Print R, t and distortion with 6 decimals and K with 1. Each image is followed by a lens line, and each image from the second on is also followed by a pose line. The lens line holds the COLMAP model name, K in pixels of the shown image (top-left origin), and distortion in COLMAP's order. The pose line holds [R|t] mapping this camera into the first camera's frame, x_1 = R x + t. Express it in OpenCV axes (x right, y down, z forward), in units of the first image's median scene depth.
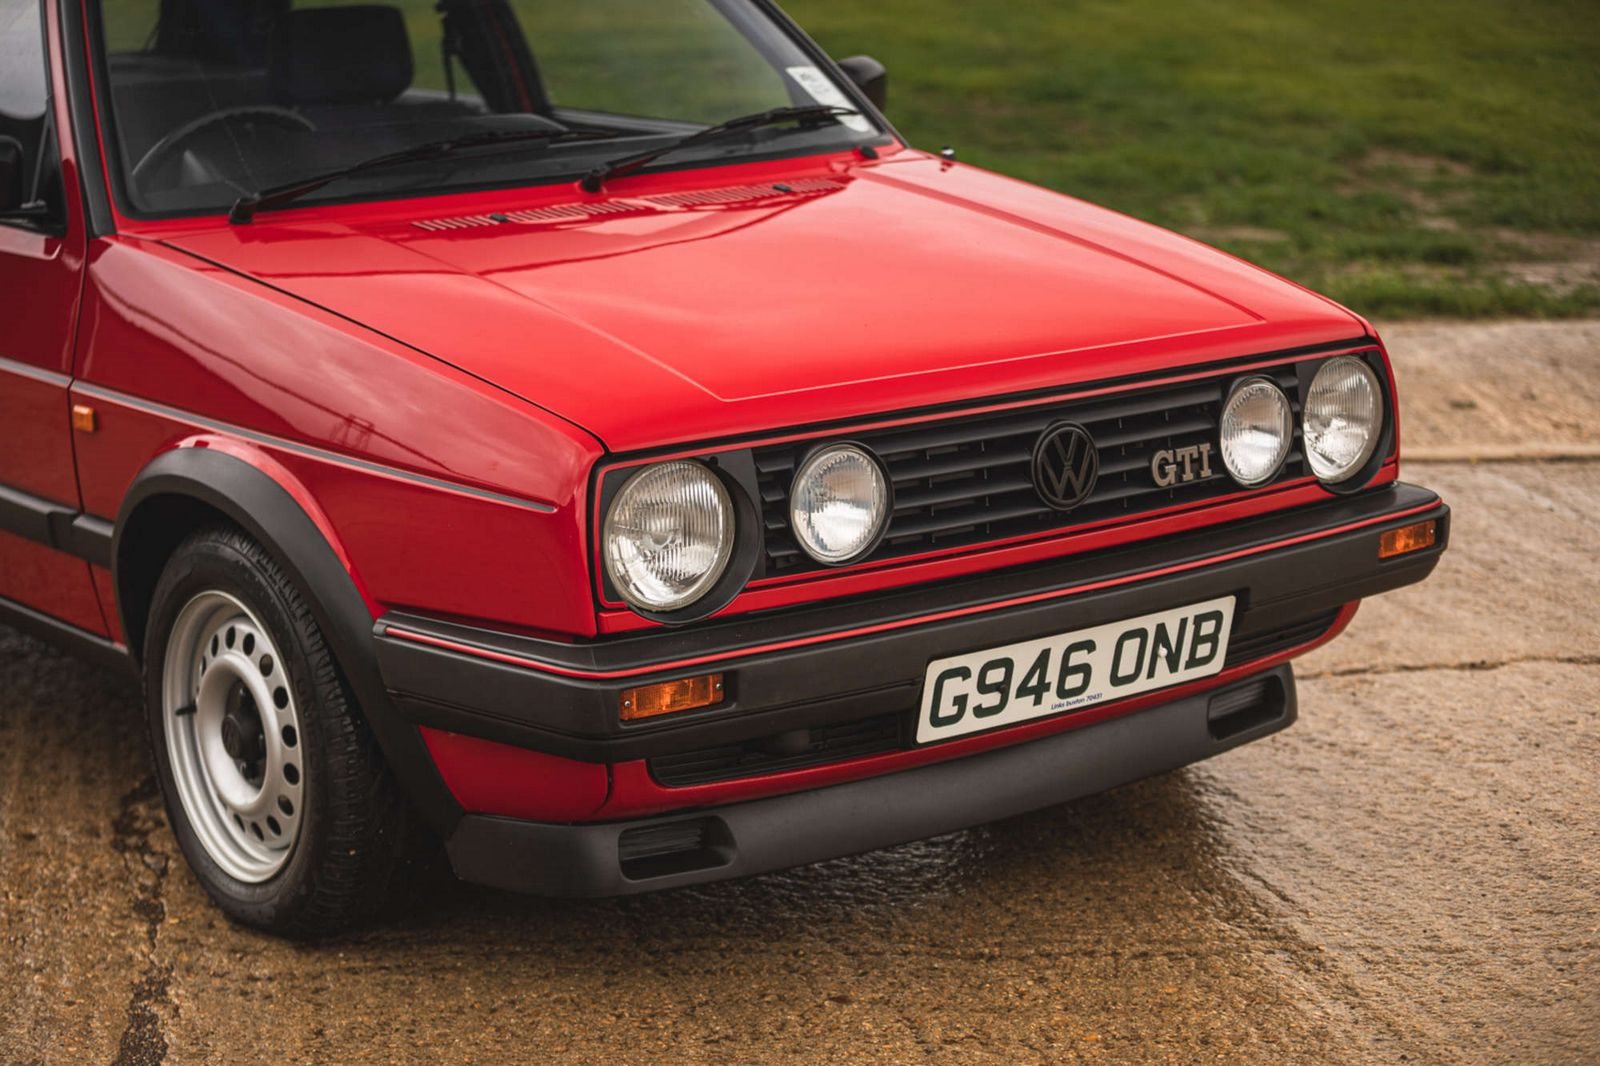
lens RADIAL K [[3472.2, 0, 800.0], [0, 3472.2, 533.0], [0, 0, 1]] dist [-0.311604, 0.583541]
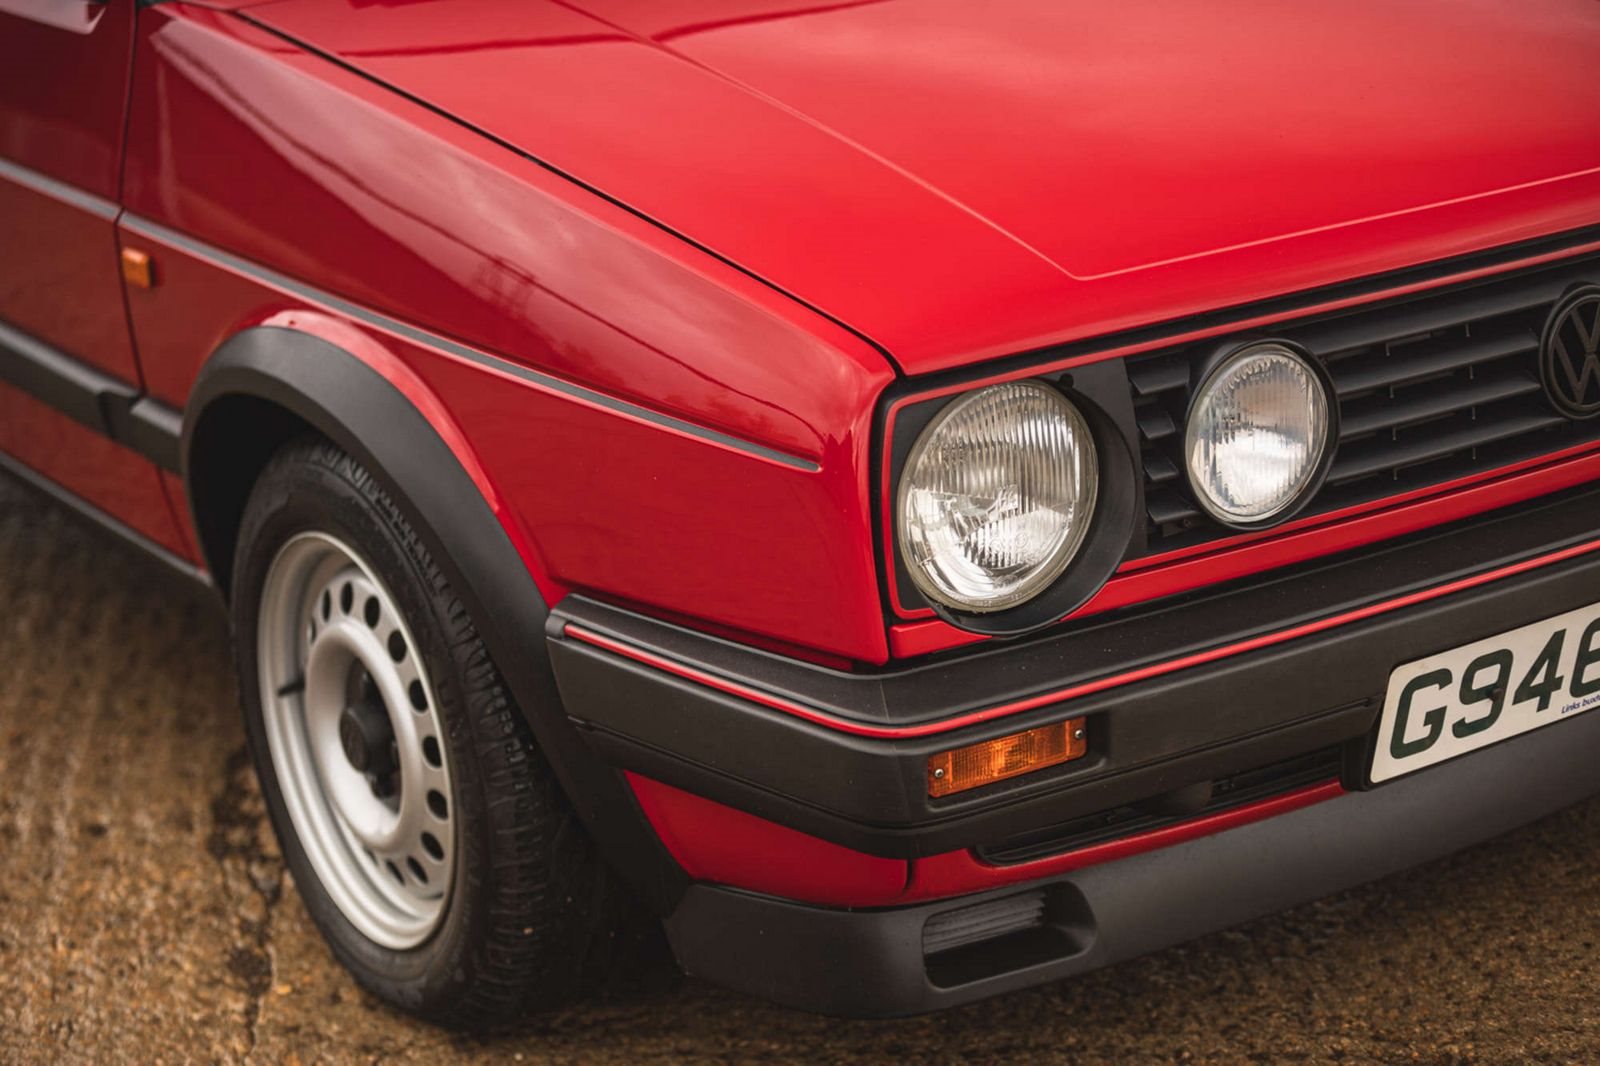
lens RADIAL K [[3472.2, 0, 800.0], [0, 3472.2, 533.0], [0, 0, 1]] dist [-0.311604, 0.583541]
pose [[0.997319, -0.011146, -0.072319, -0.025431], [0.019458, 0.993143, 0.115275, -0.061144], [0.070538, -0.116374, 0.990698, 0.328511]]
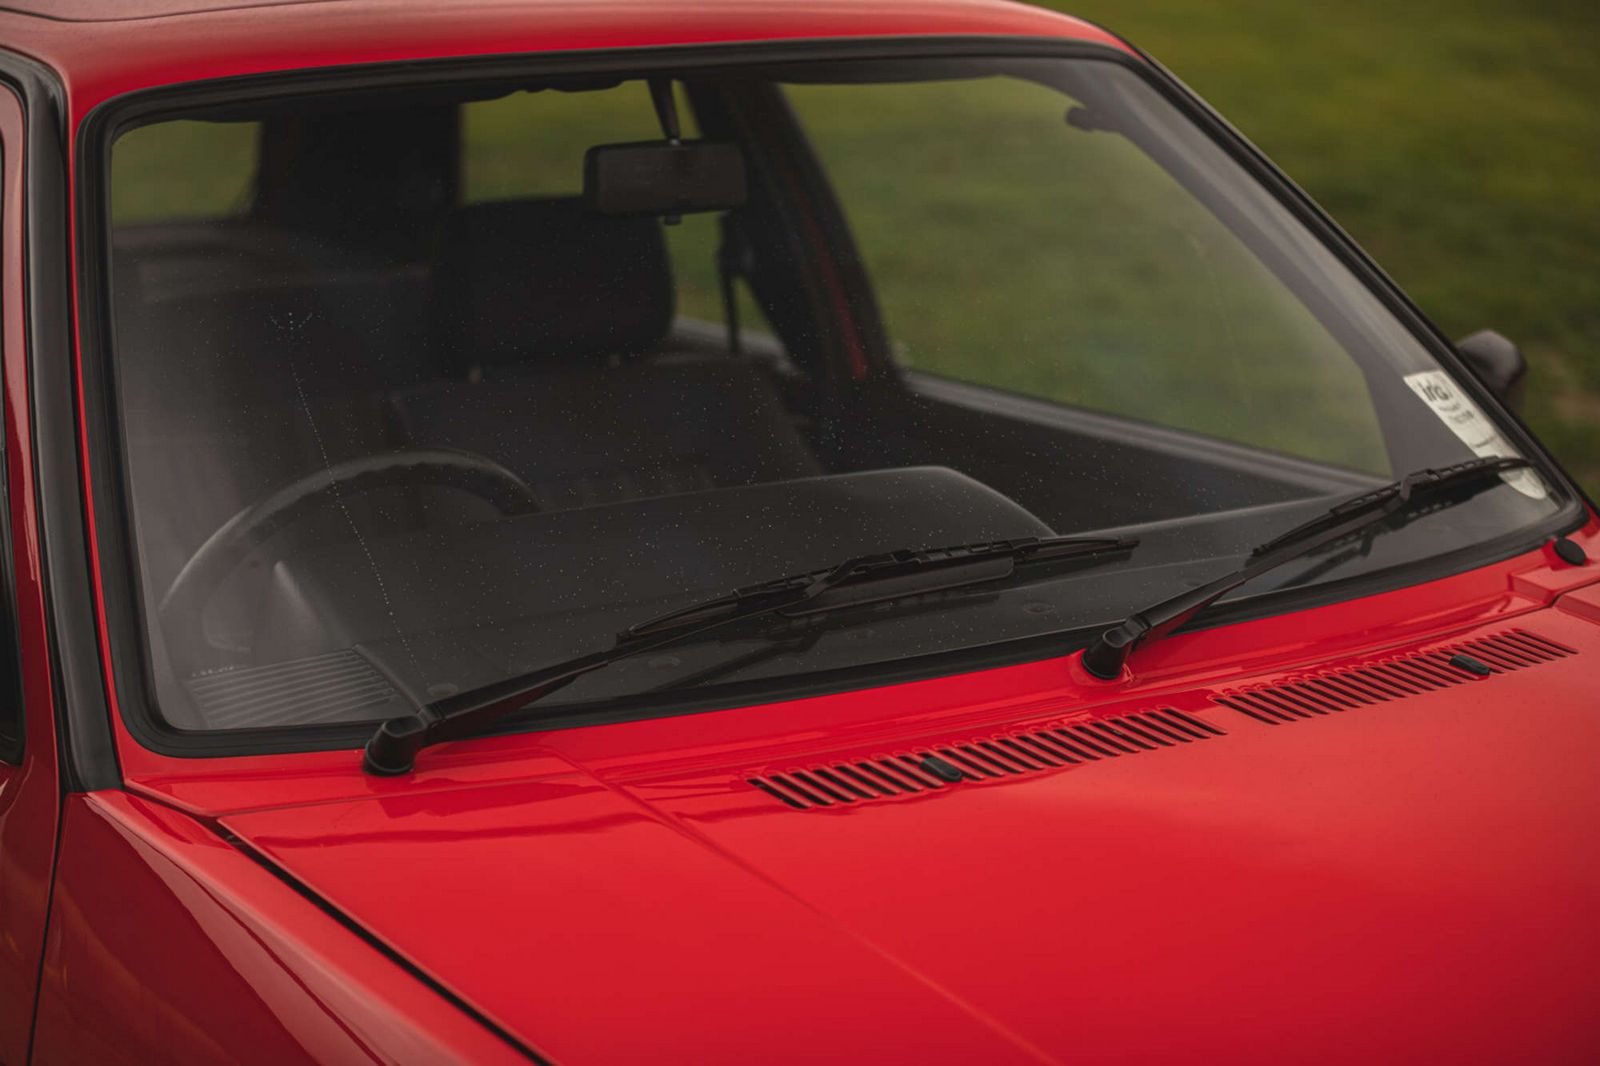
lens RADIAL K [[3472.2, 0, 800.0], [0, 3472.2, 533.0], [0, 0, 1]] dist [-0.311604, 0.583541]
pose [[0.999087, 0.026365, -0.033631, -0.098696], [-0.026656, 0.999611, -0.008220, -0.128235], [0.033401, 0.009109, 0.999401, 0.571207]]
